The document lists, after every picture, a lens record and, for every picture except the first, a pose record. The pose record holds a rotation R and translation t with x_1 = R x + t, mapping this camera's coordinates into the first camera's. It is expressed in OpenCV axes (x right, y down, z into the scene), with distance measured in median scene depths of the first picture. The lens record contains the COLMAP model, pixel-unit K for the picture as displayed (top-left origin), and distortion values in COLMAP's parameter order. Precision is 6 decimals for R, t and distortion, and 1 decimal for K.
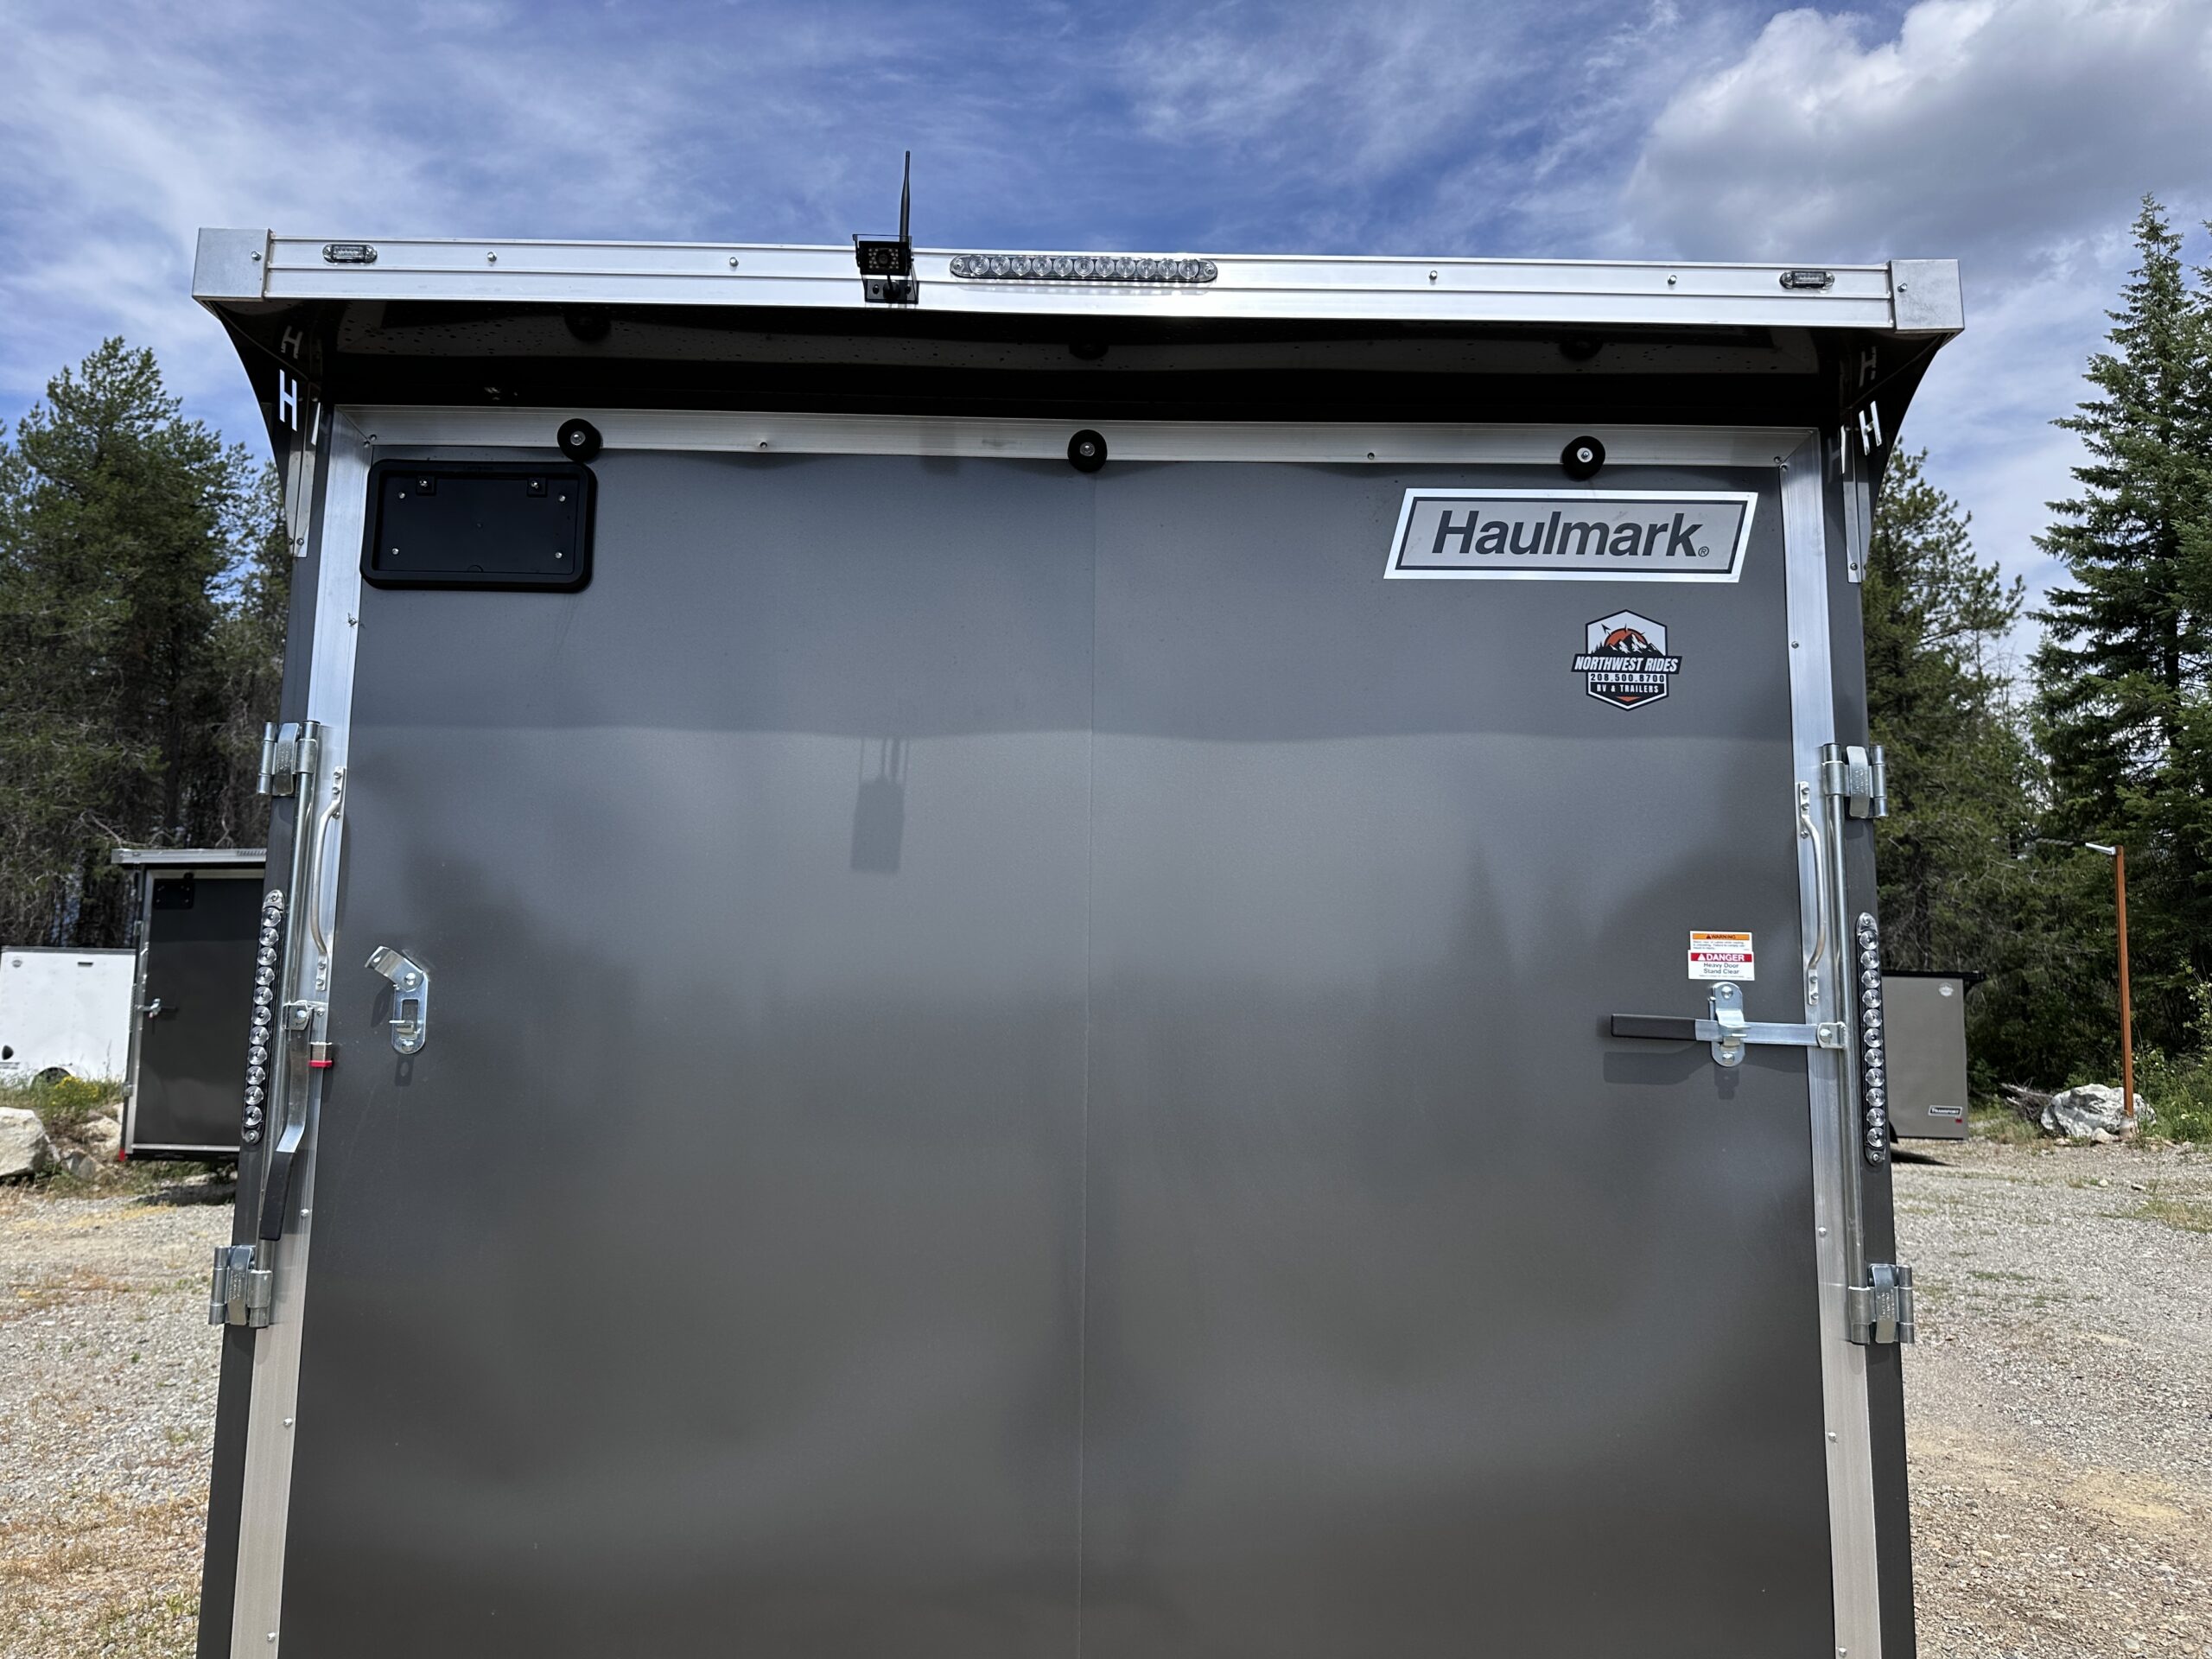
lens RADIAL K [[1594.9, 0, 1090.1], [0, 1594.9, 840.1], [0, 0, 1]] dist [0.011807, -0.023898]
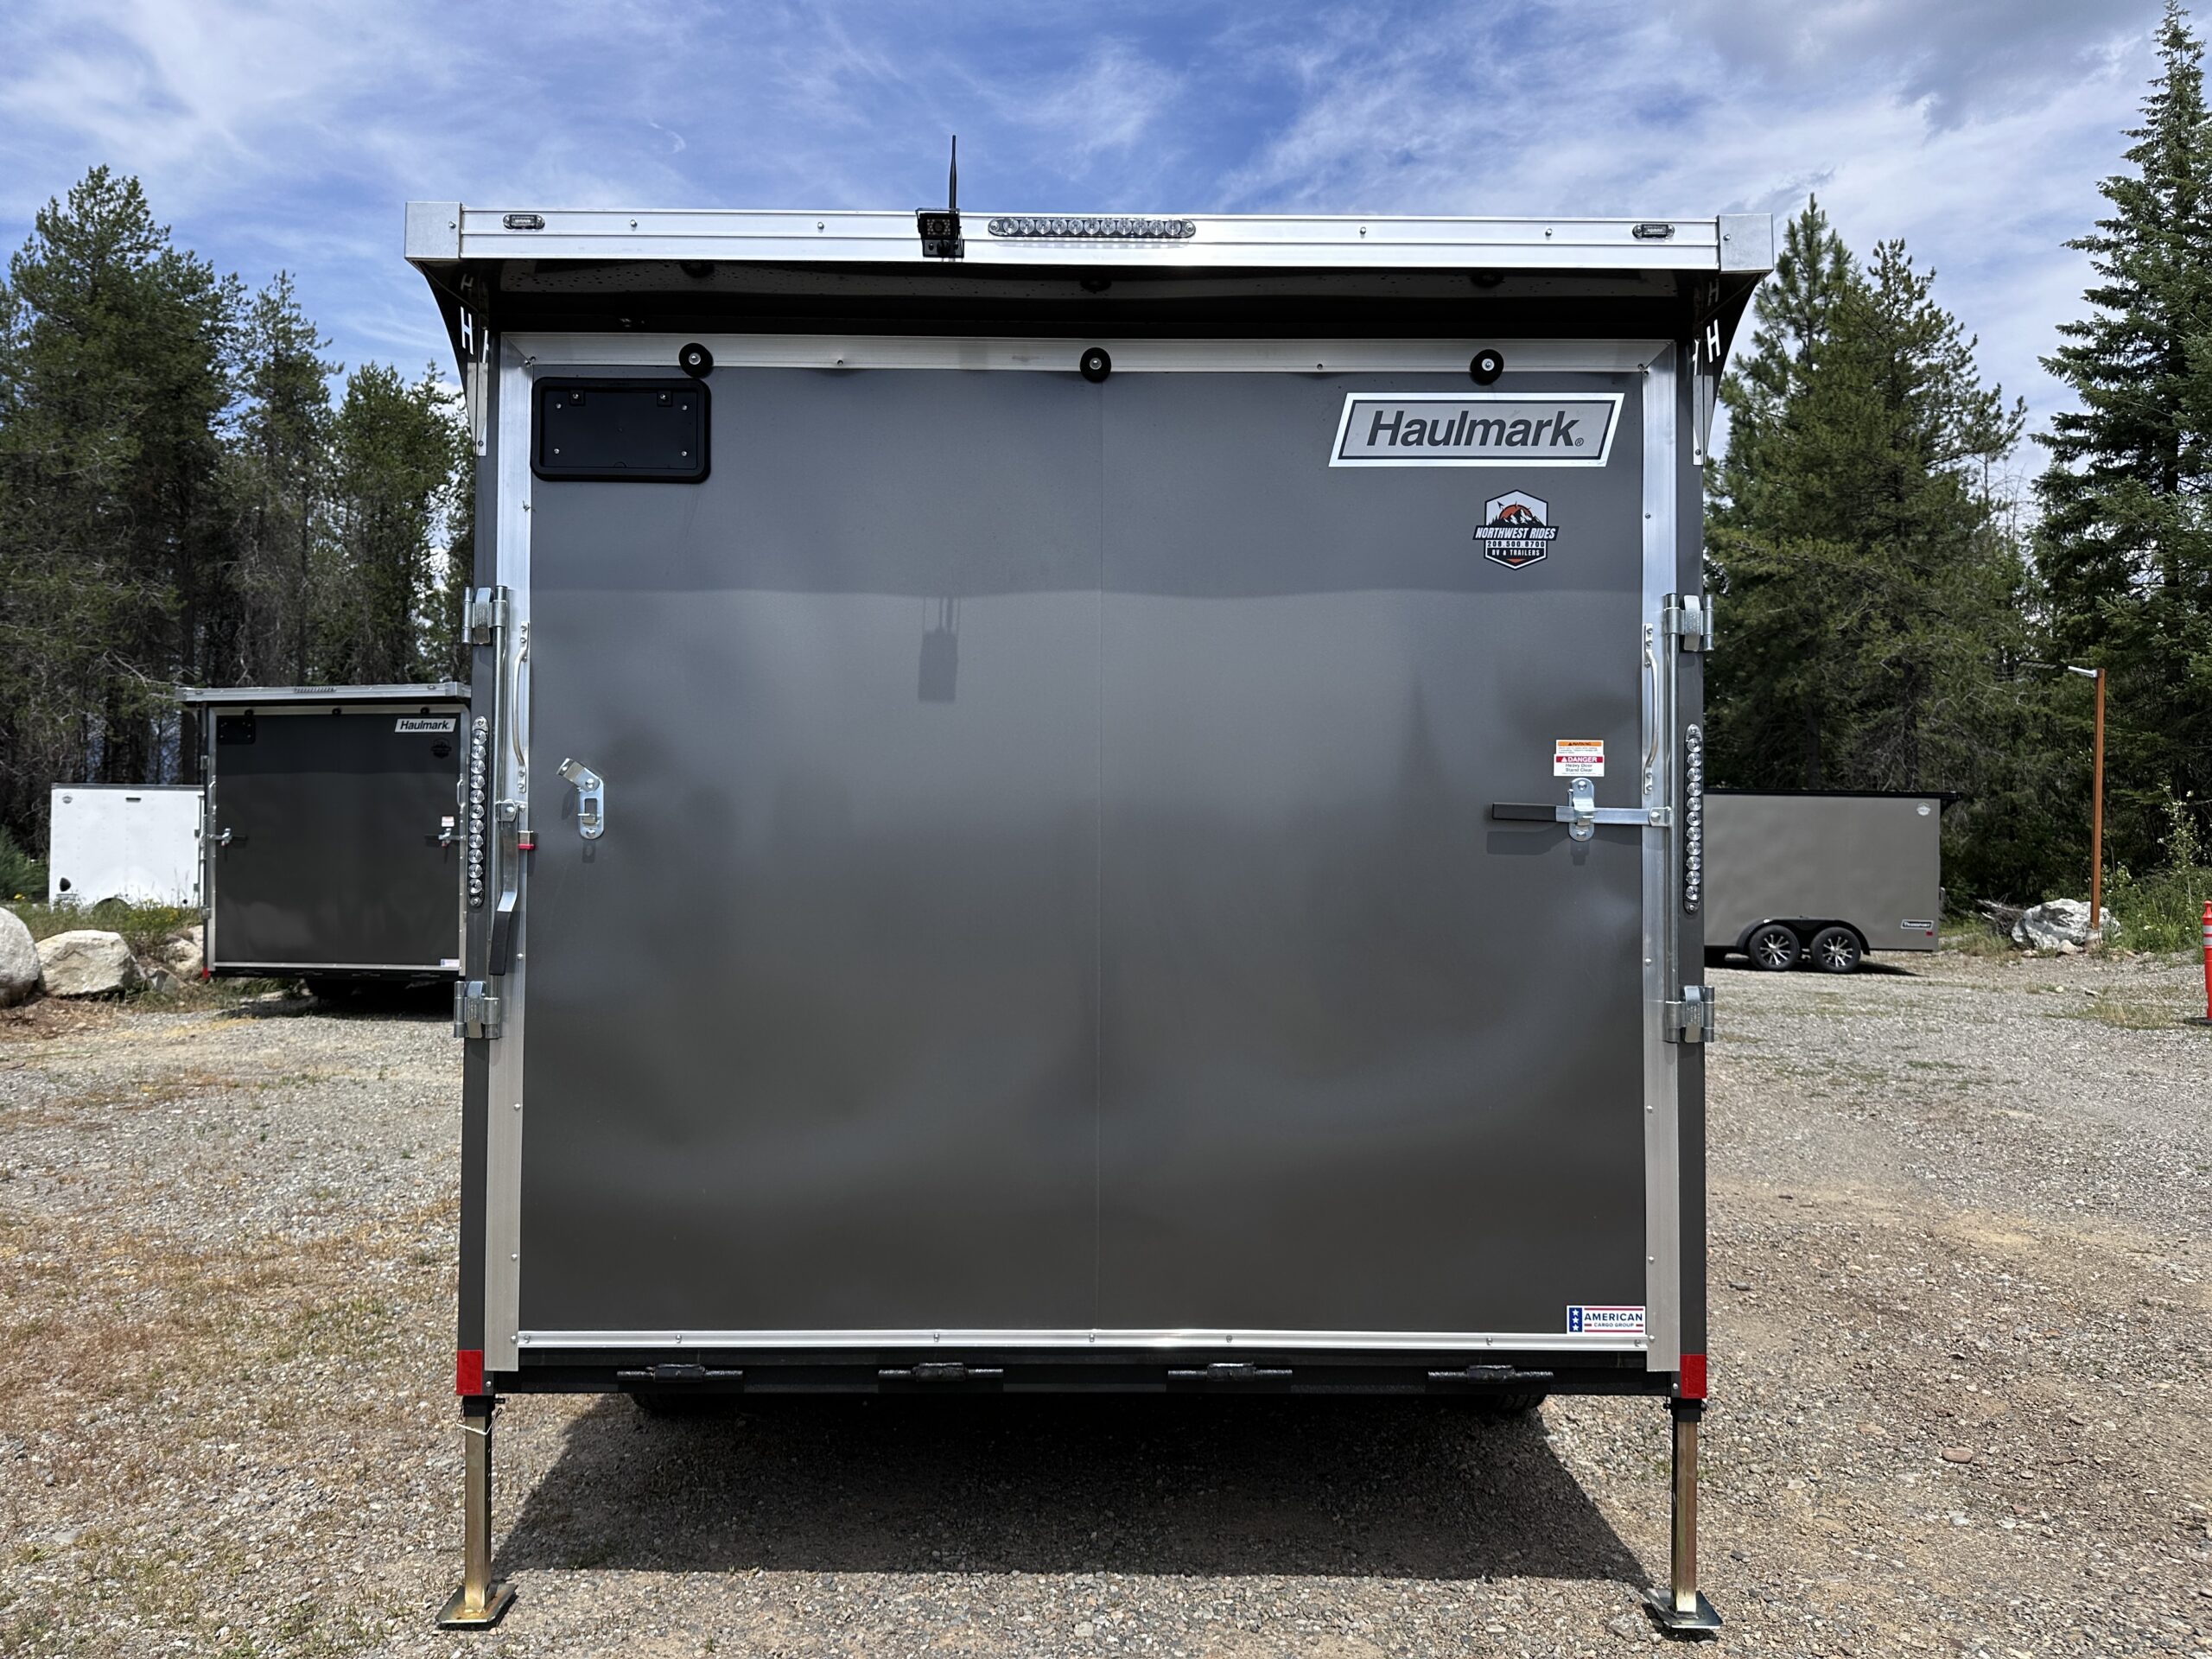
lens RADIAL K [[1594.9, 0, 1092.0], [0, 1594.9, 830.9], [0, 0, 1]] dist [0.011807, -0.023898]
pose [[0.999954, -0.007953, -0.005299, -0.000959], [0.008441, 0.994998, 0.099535, -0.001986], [0.004481, -0.099575, 0.995020, -0.297996]]
